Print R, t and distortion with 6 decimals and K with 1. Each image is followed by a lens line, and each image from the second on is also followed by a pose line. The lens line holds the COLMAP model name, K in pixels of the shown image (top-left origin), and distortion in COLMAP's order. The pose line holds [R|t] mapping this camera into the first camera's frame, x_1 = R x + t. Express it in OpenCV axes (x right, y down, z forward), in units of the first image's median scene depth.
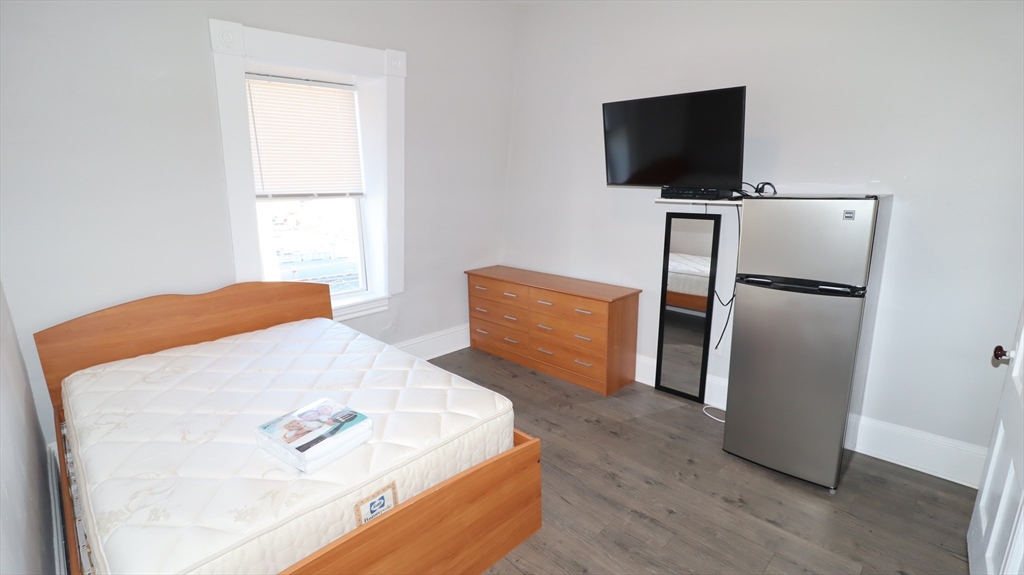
lens RADIAL K [[489.0, 0, 520.4], [0, 489.0, 290.8], [0, 0, 1]] dist [-0.006272, -0.007228]
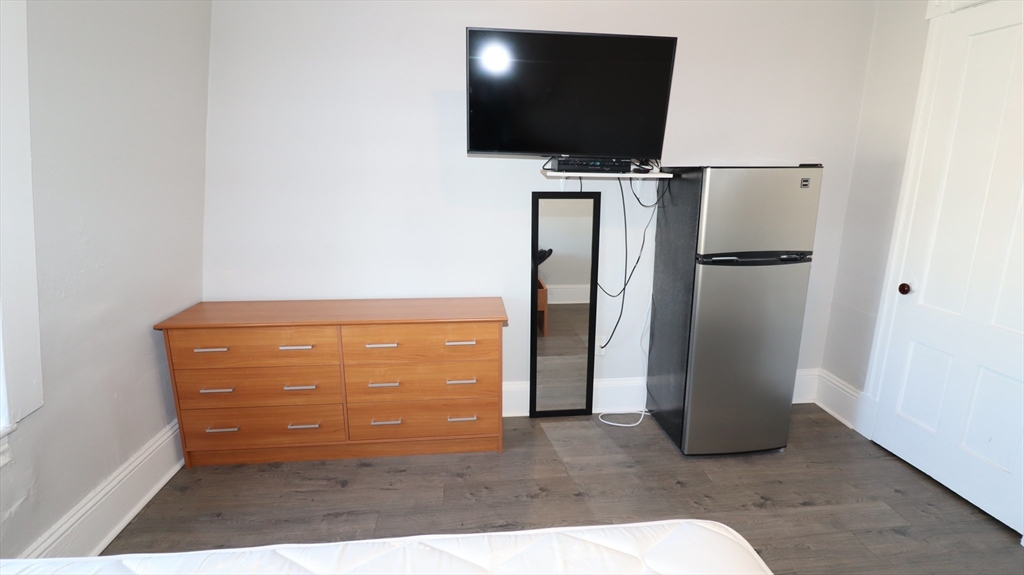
lens RADIAL K [[520.0, 0, 528.1], [0, 520.0, 292.0], [0, 0, 1]] dist [-0.000646, -0.002320]
pose [[0.619658, -0.163166, 0.767724, -0.358740], [0.160242, 0.983850, 0.079762, -0.070593], [-0.768340, 0.073597, 0.635797, 0.489216]]
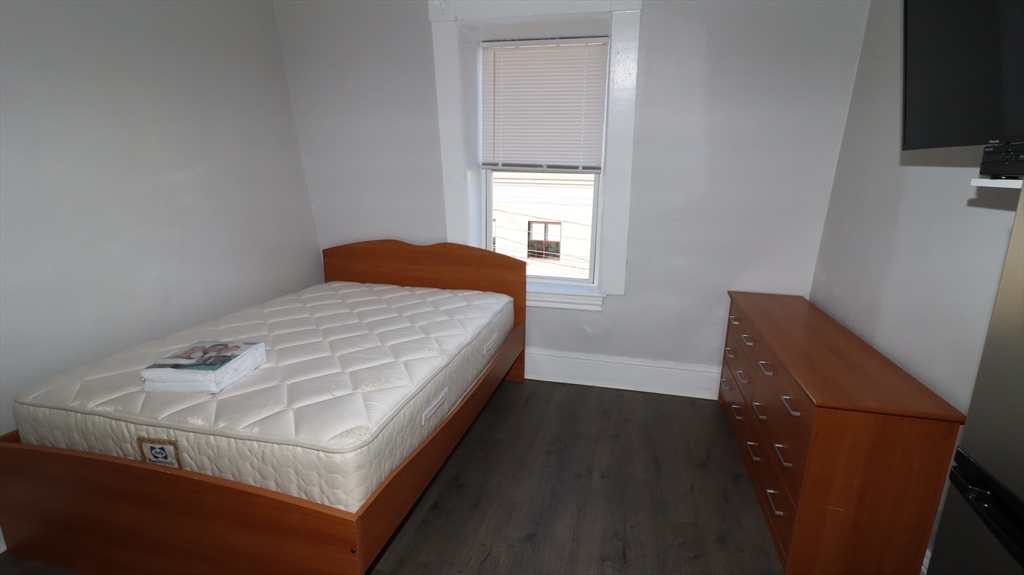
lens RADIAL K [[489.0, 0, 514.1], [0, 489.0, 292.0], [0, 0, 1]] dist [-0.006272, -0.007228]
pose [[0.512321, 0.225153, -0.828754, 0.384080], [-0.229135, 0.965875, 0.120759, -0.068529], [0.827662, 0.128029, 0.546429, 0.501431]]
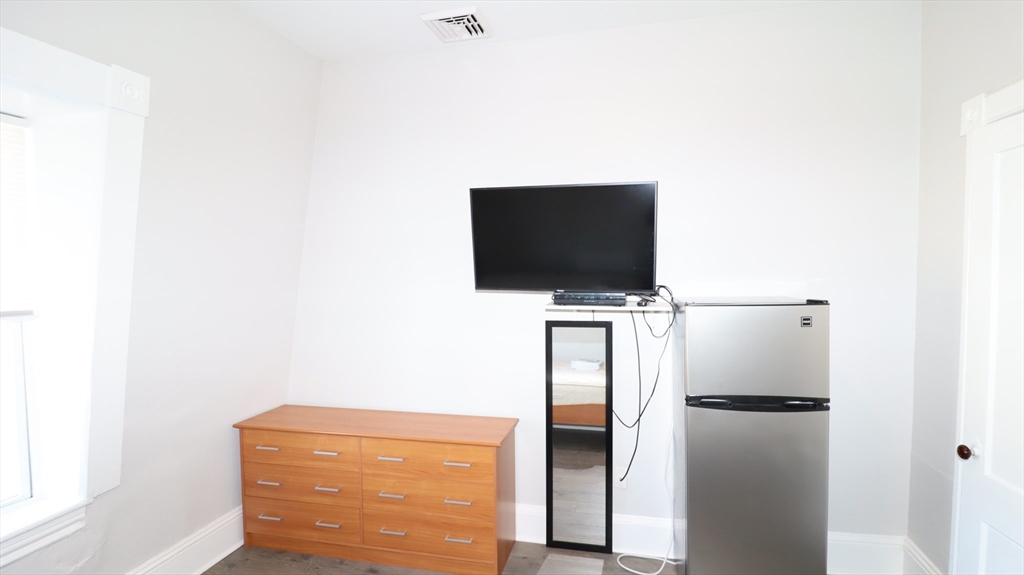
lens RADIAL K [[489.0, 0, 527.2], [0, 489.0, 285.6], [0, 0, 1]] dist [-0.006272, -0.007228]
pose [[0.842267, -0.014072, 0.538876, -0.170139], [0.120961, 0.979101, -0.163494, -0.086553], [-0.525313, 0.202888, 0.826367, 0.318008]]
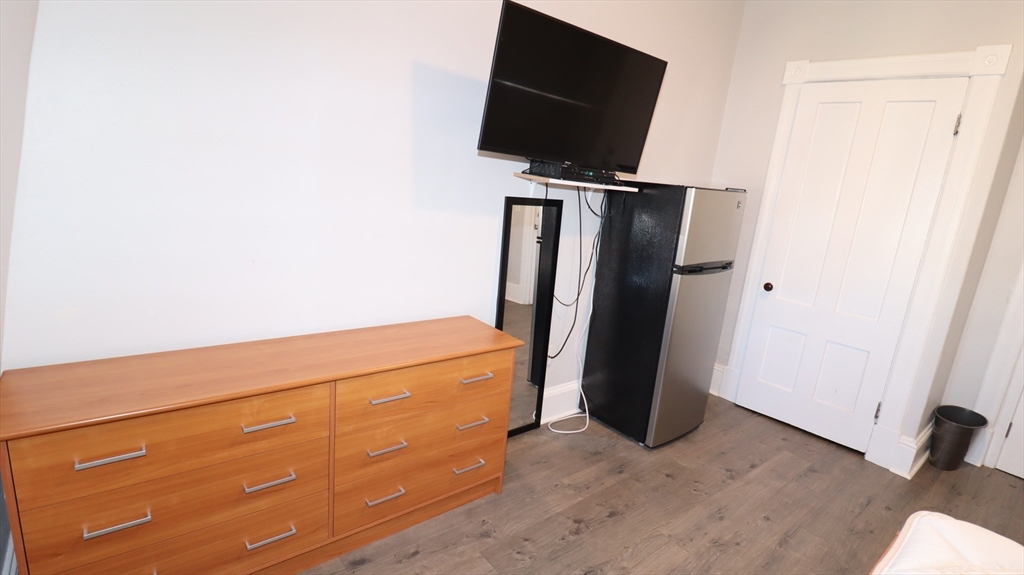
lens RADIAL K [[497.3, 0, 533.2], [0, 497.3, 287.9], [0, 0, 1]] dist [-0.005497, -0.002135]
pose [[0.076632, -0.199754, 0.976845, -0.409255], [0.123718, 0.974059, 0.189479, -0.162275], [-0.989354, 0.106334, 0.099357, 0.899692]]
